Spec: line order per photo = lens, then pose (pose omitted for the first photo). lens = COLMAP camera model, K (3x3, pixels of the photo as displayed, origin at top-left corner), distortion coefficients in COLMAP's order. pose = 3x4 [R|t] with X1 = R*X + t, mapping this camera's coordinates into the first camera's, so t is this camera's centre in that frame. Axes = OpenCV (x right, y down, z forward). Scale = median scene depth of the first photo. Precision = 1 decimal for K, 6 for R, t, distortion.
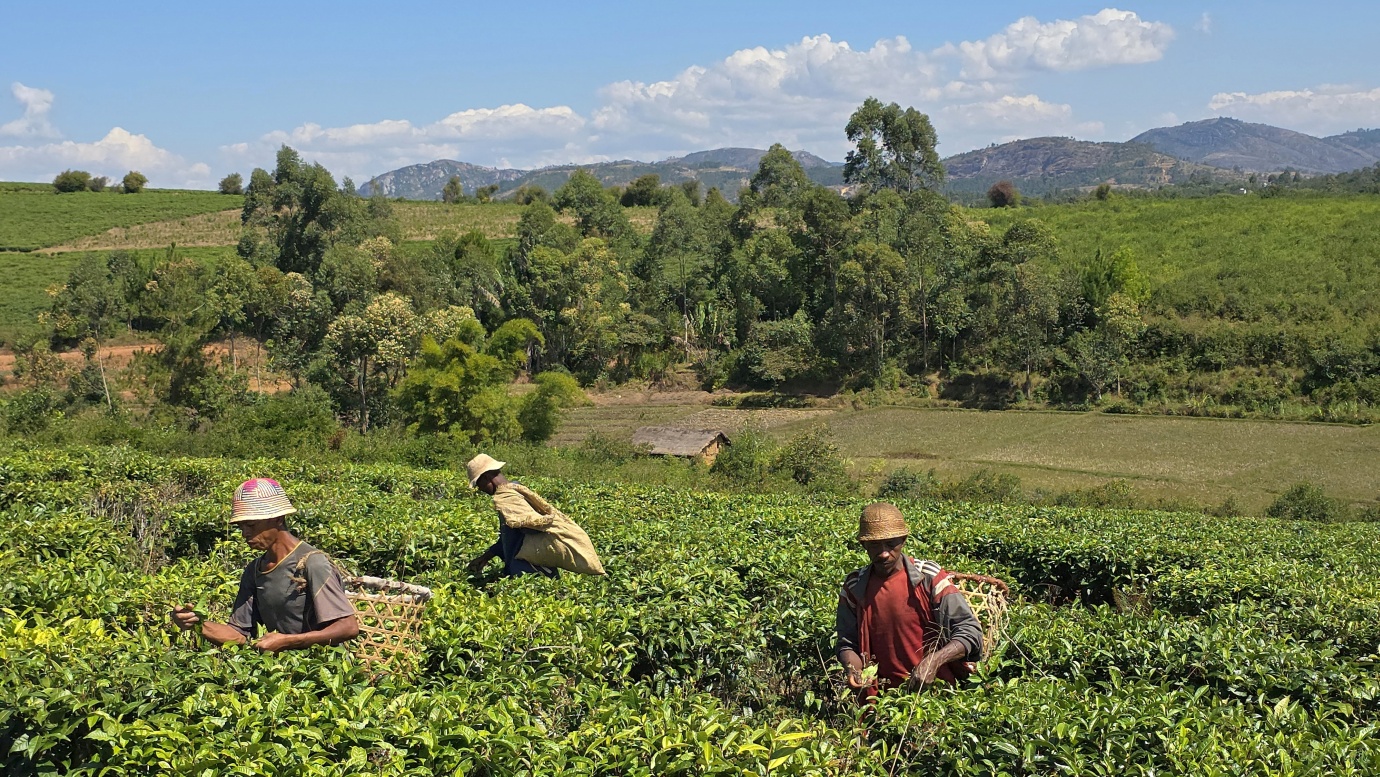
lens RADIAL K [[1902.2, 0, 704.5], [0, 1902.2, 411.1], [0, 0, 1]] dist [0.175477, -0.641917]
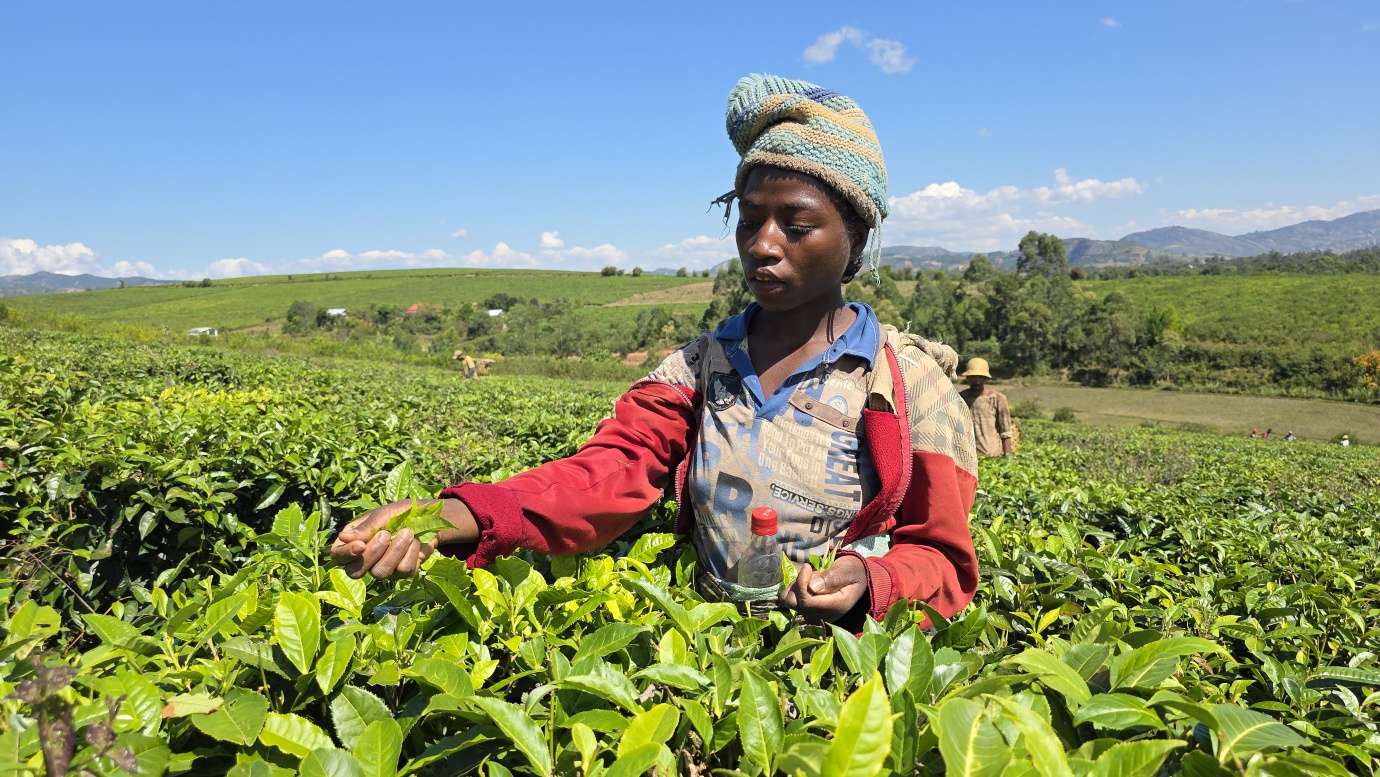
lens RADIAL K [[961.6, 0, 669.7], [0, 961.6, 394.6], [0, 0, 1]] dist [0.016690, -0.027897]
pose [[0.977166, 0.019133, -0.211613, -0.069942], [-0.015737, 0.999719, 0.017719, -0.003742], [0.211892, -0.013984, 0.977193, -0.072941]]
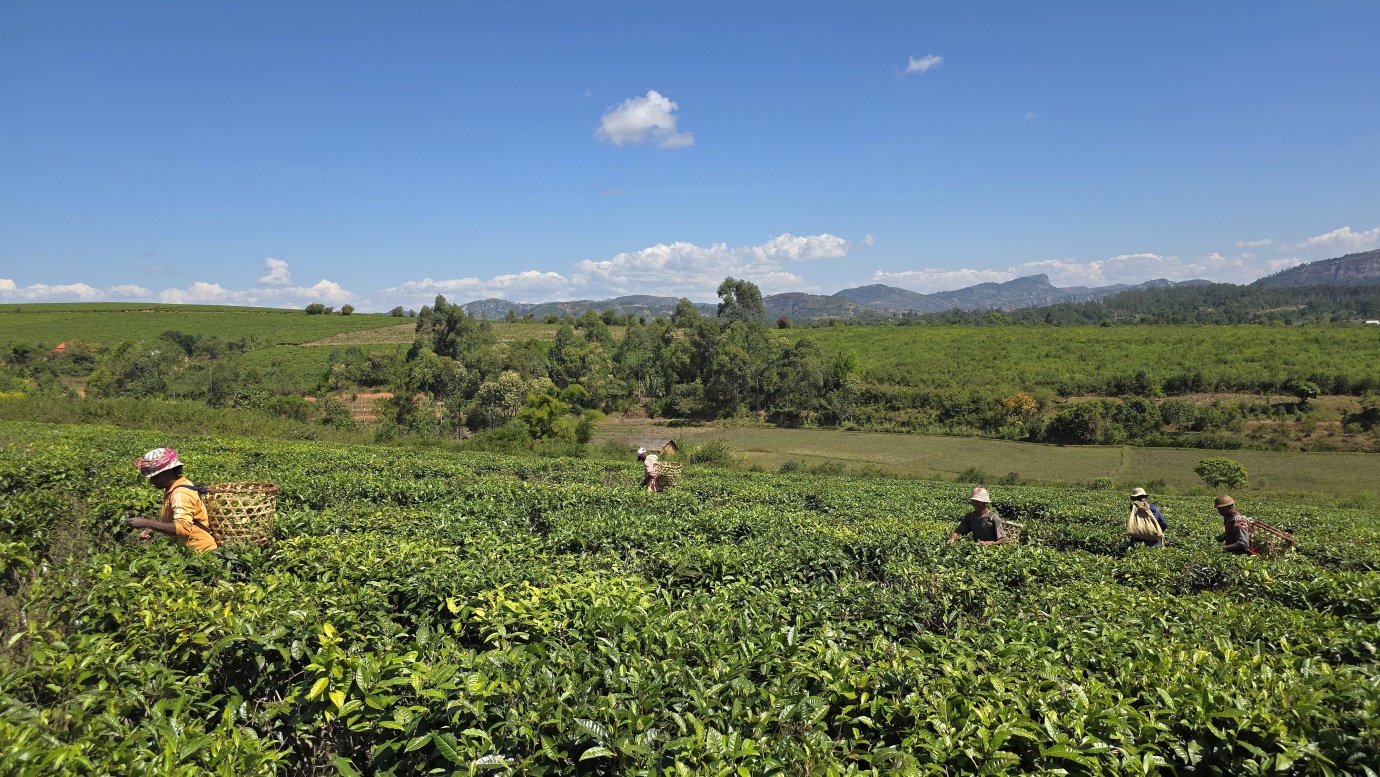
lens RADIAL K [[954.2, 0, 690.0], [0, 954.2, 388.5], [0, 0, 1]] dist [0.092486, -0.123206]
pose [[0.997529, 0.008164, 0.069783, -0.029918], [-0.005422, 0.999210, -0.039381, -0.002462], [-0.070049, 0.038906, 0.996785, -0.023499]]
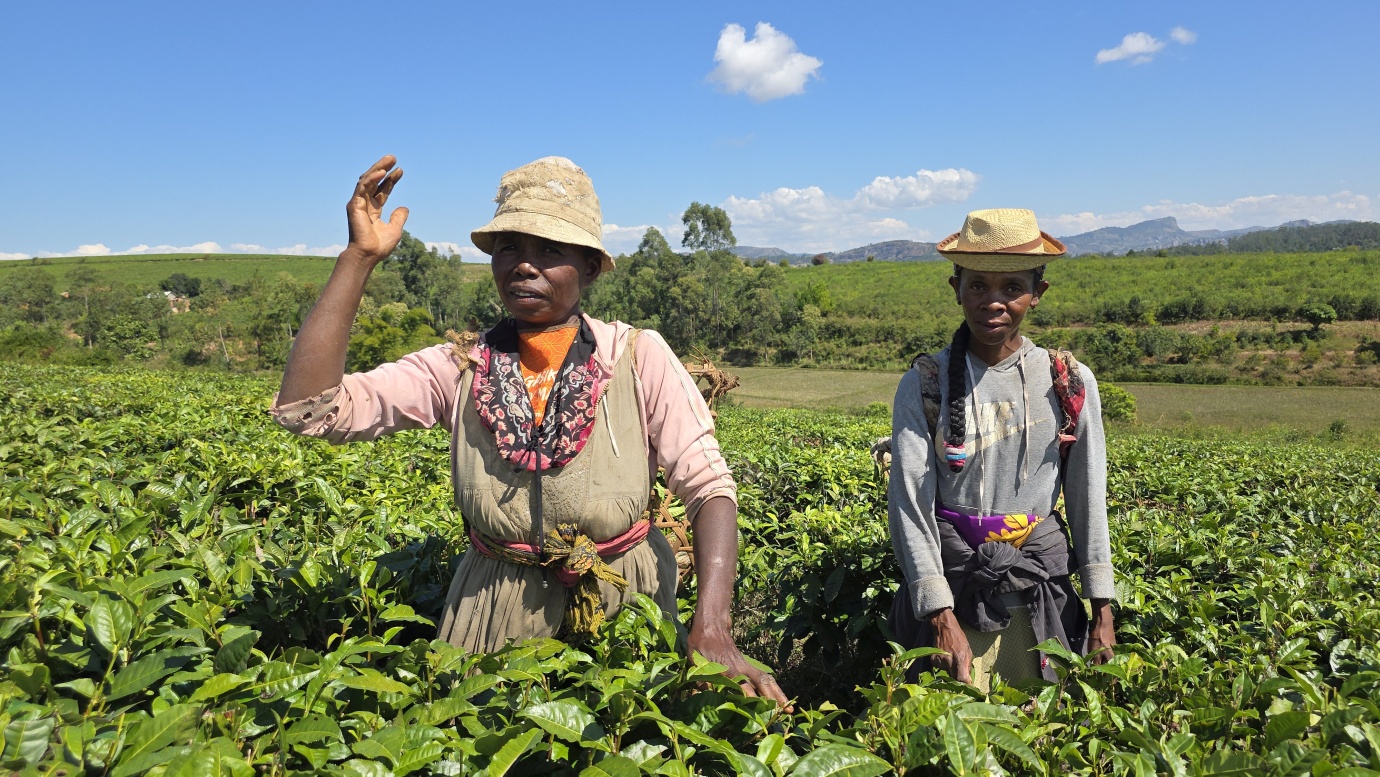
lens RADIAL K [[956.5, 0, 704.8], [0, 956.5, 406.1], [0, 0, 1]] dist [0.075253, -0.085803]
pose [[0.999579, 0.005717, -0.028435, 0.131290], [-0.004930, 0.999604, 0.027690, 0.011731], [0.028582, -0.027539, 0.999212, 0.056552]]
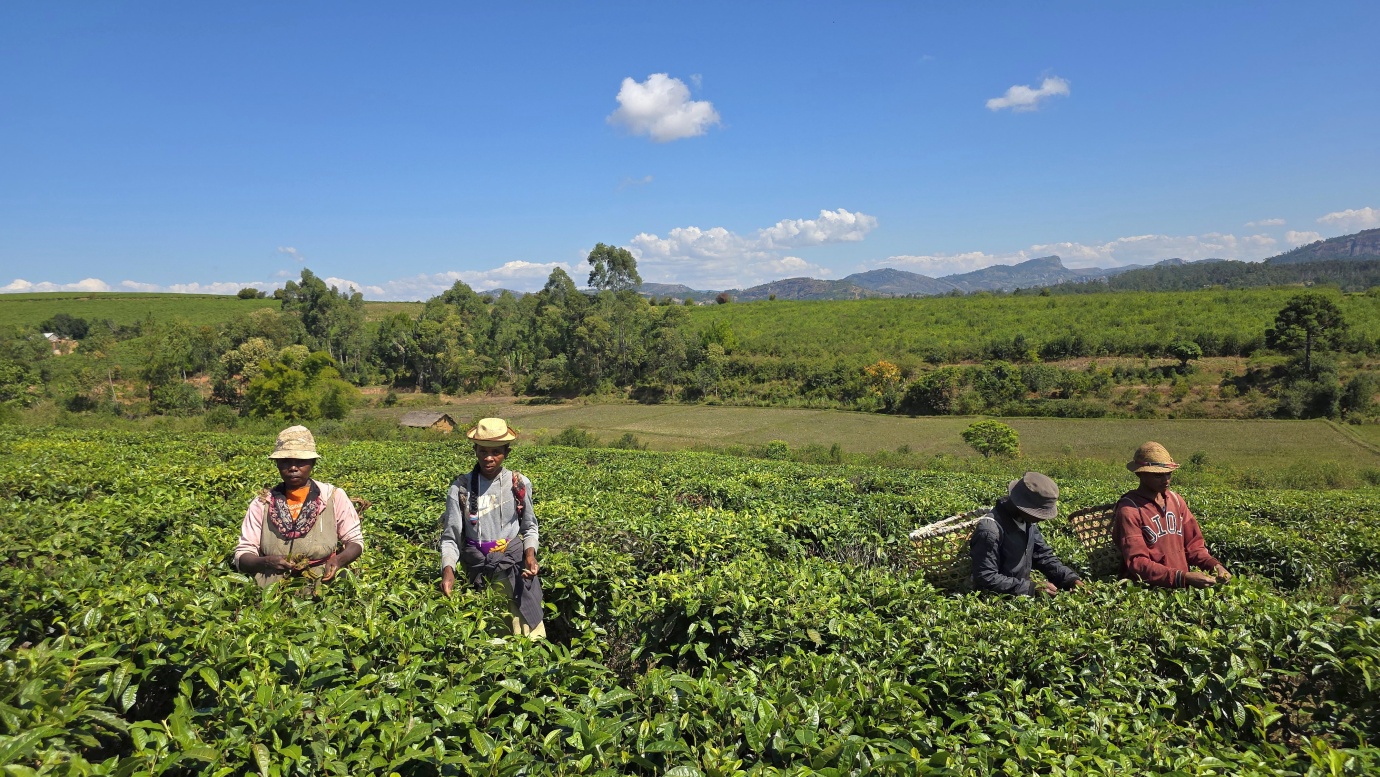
lens RADIAL K [[954.2, 0, 690.0], [0, 954.2, 388.5], [0, 0, 1]] dist [0.092486, -0.123206]
pose [[0.998609, -0.005494, 0.052433, 0.132316], [0.006939, 0.999600, -0.027427, 0.009445], [-0.052262, 0.027753, 0.998248, 0.046398]]
